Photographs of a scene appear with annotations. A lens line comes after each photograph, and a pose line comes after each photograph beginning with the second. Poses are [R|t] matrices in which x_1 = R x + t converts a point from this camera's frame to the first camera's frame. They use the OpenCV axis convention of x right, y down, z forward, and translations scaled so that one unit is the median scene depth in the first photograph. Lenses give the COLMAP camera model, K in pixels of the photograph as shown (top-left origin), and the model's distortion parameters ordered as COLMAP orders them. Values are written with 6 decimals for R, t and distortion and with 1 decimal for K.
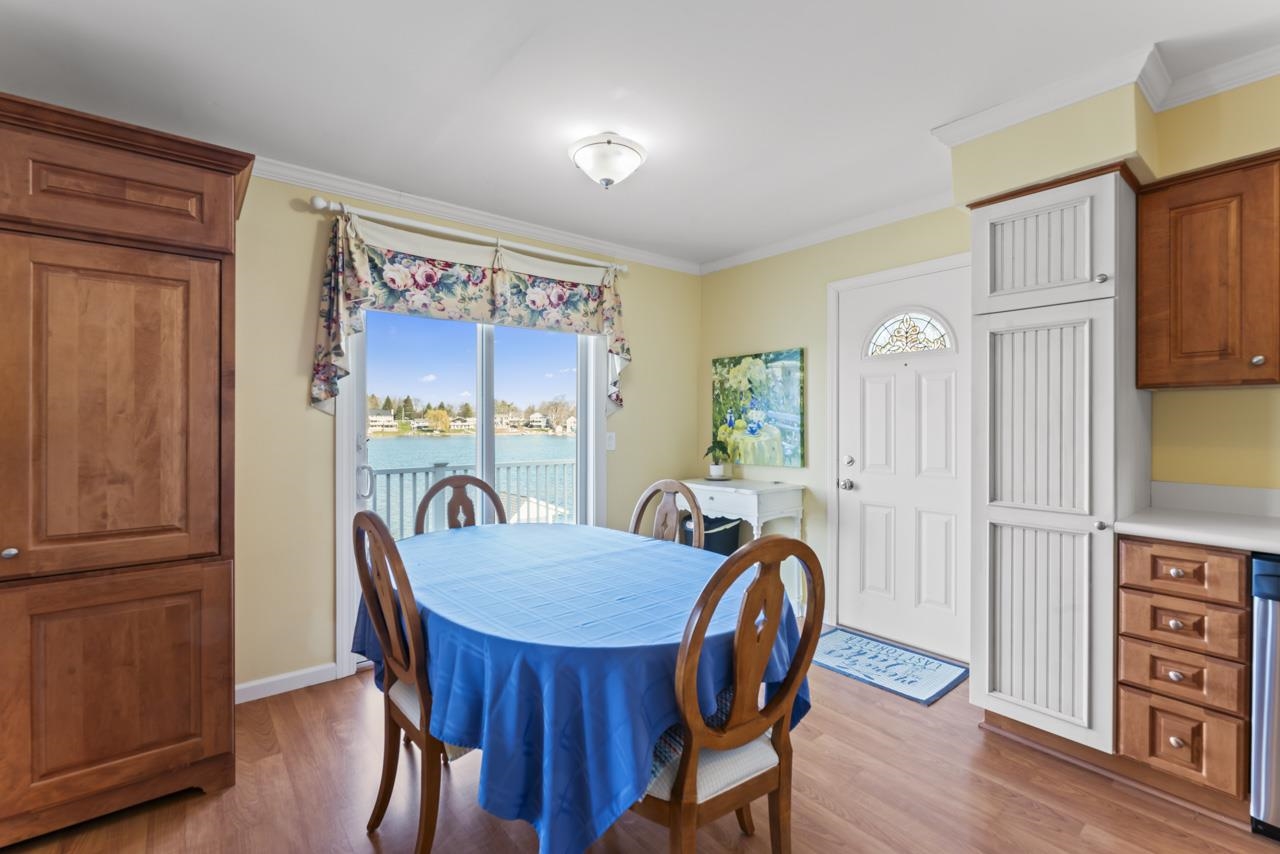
lens RADIAL K [[560.2, 0, 639.8], [0, 560.2, 422.5], [0, 0, 1]] dist [-0.002067, -0.000153]
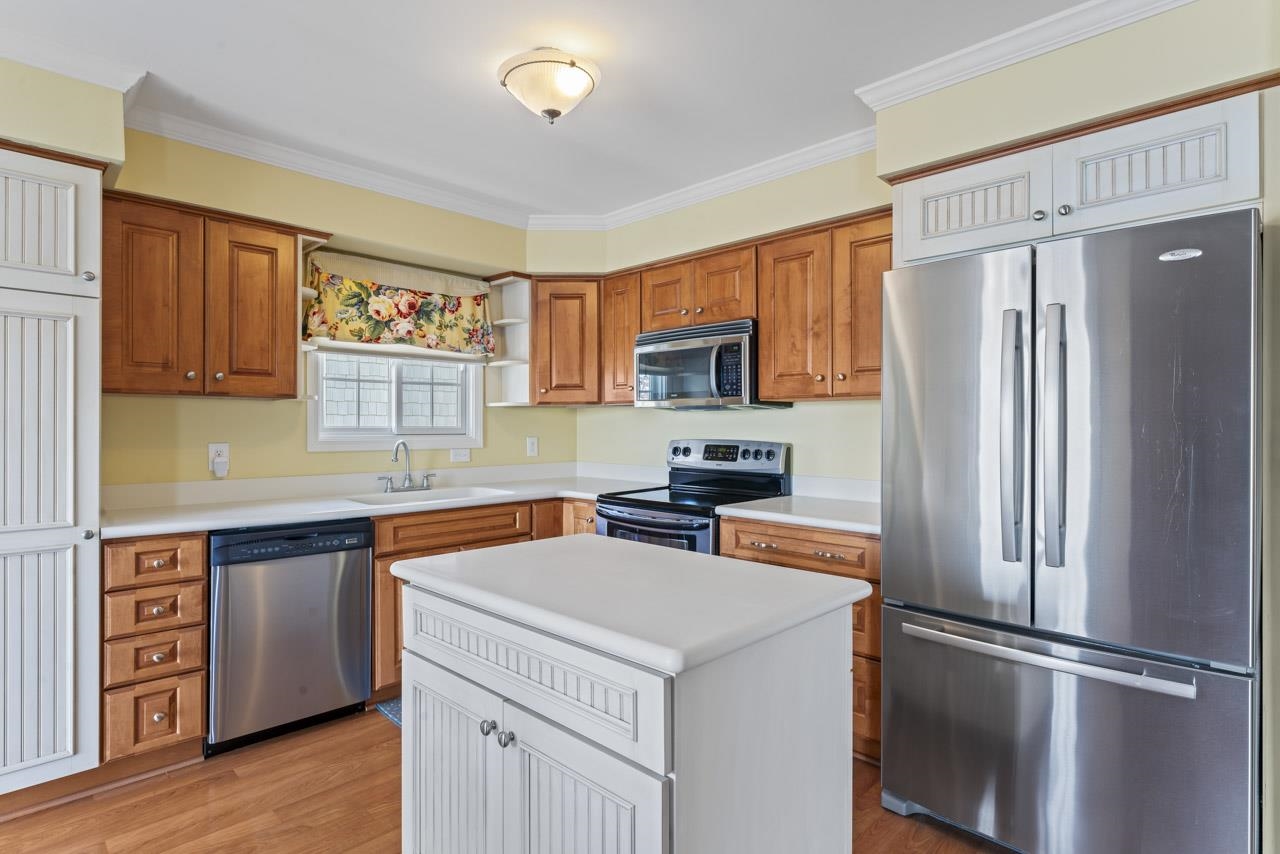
lens RADIAL K [[657.9, 0, 640.0], [0, 657.9, 427.0], [0, 0, 1]] dist [0.001892, 0.000579]
pose [[-0.118106, -0.002398, 0.992998, -0.419160], [-0.002461, 0.999995, 0.002123, -0.004709], [-0.992998, -0.002193, -0.118112, 0.202590]]
